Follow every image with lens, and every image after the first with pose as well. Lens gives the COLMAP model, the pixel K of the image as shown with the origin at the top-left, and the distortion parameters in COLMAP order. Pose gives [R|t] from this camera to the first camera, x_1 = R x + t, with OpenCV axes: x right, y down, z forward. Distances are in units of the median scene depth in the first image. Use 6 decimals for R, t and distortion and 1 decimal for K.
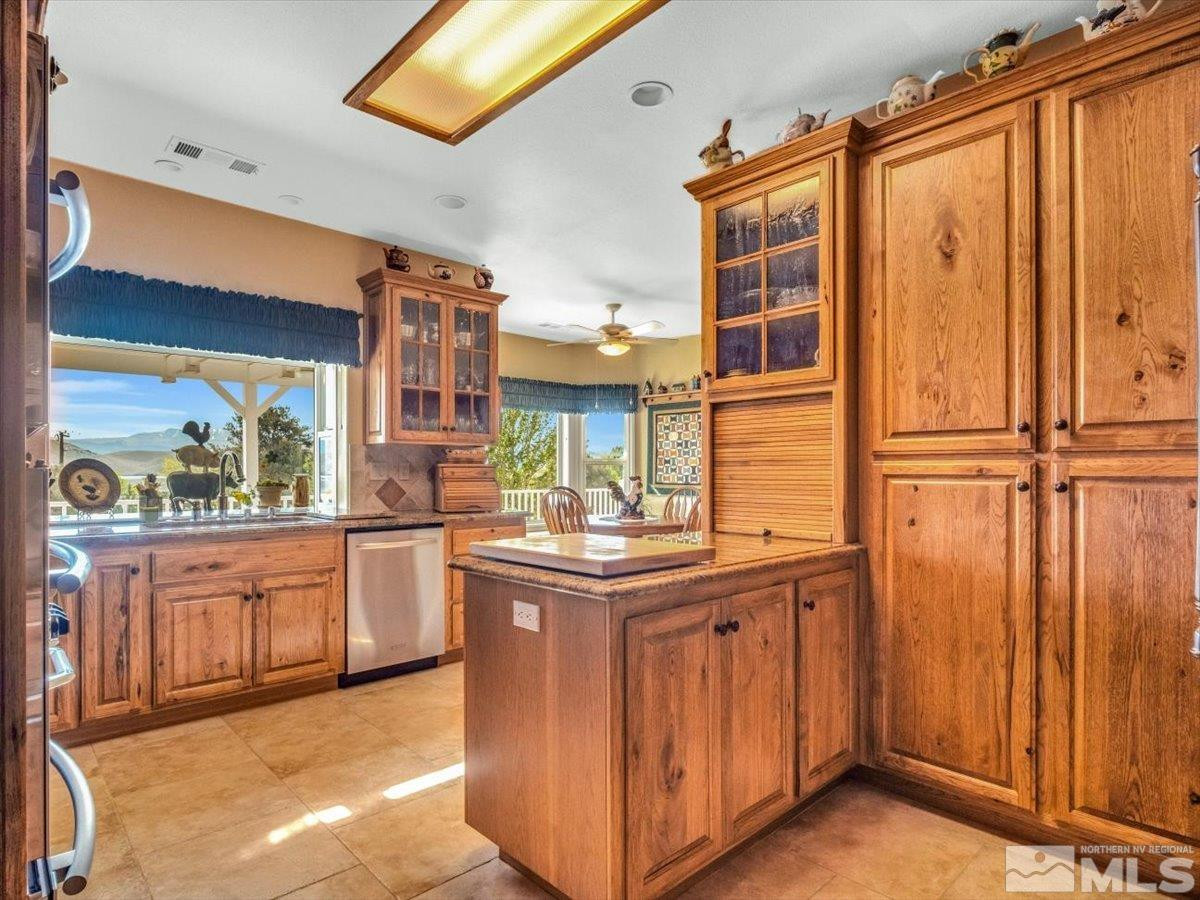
lens RADIAL K [[661.1, 0, 590.4], [0, 661.1, 453.5], [0, 0, 1]] dist [-0.001385, -0.000316]
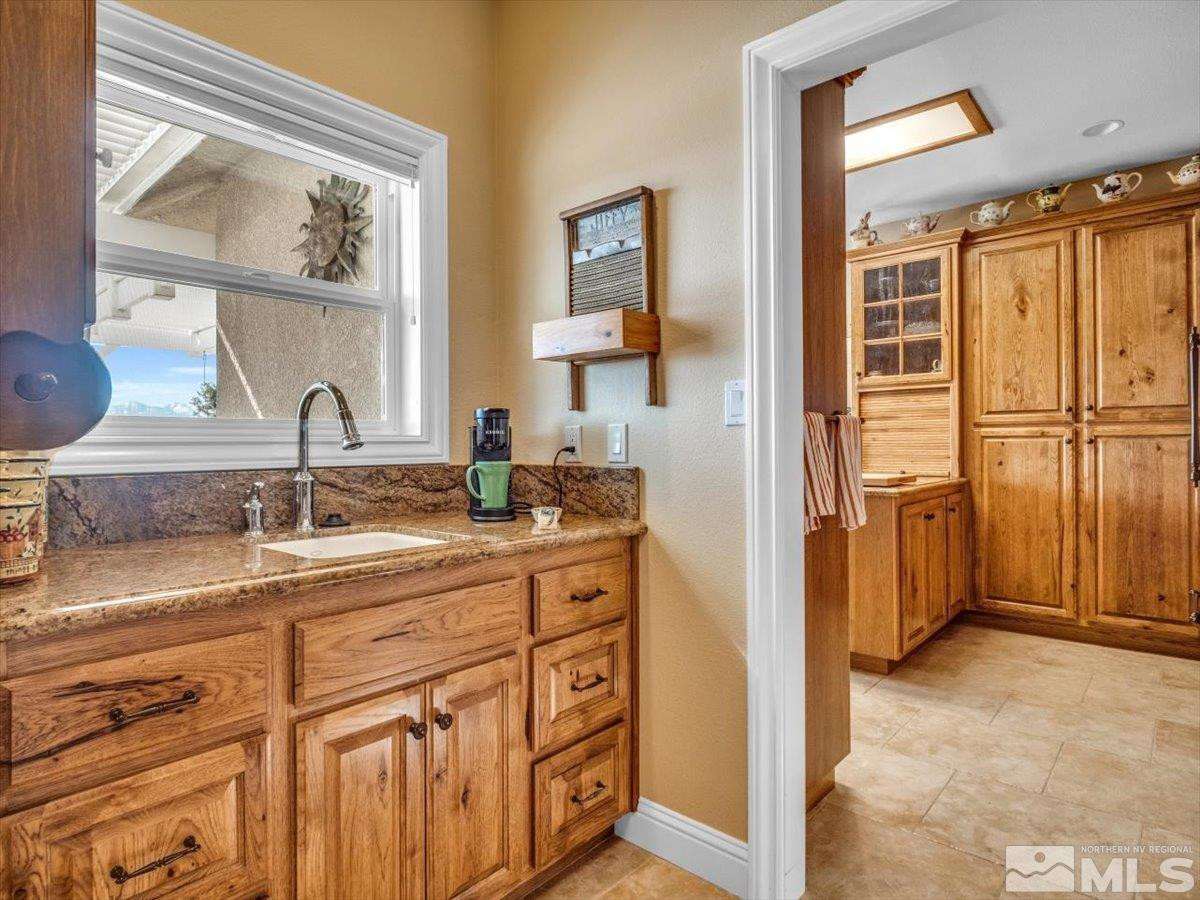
lens RADIAL K [[660.4, 0, 599.3], [0, 660.4, 424.0], [0, 0, 1]] dist [0.001635, 0.000158]
pose [[0.995431, -0.002704, 0.095440, -0.792404], [0.003147, 0.999985, -0.004484, 0.005898], [-0.095427, 0.004764, 0.995425, -0.680568]]
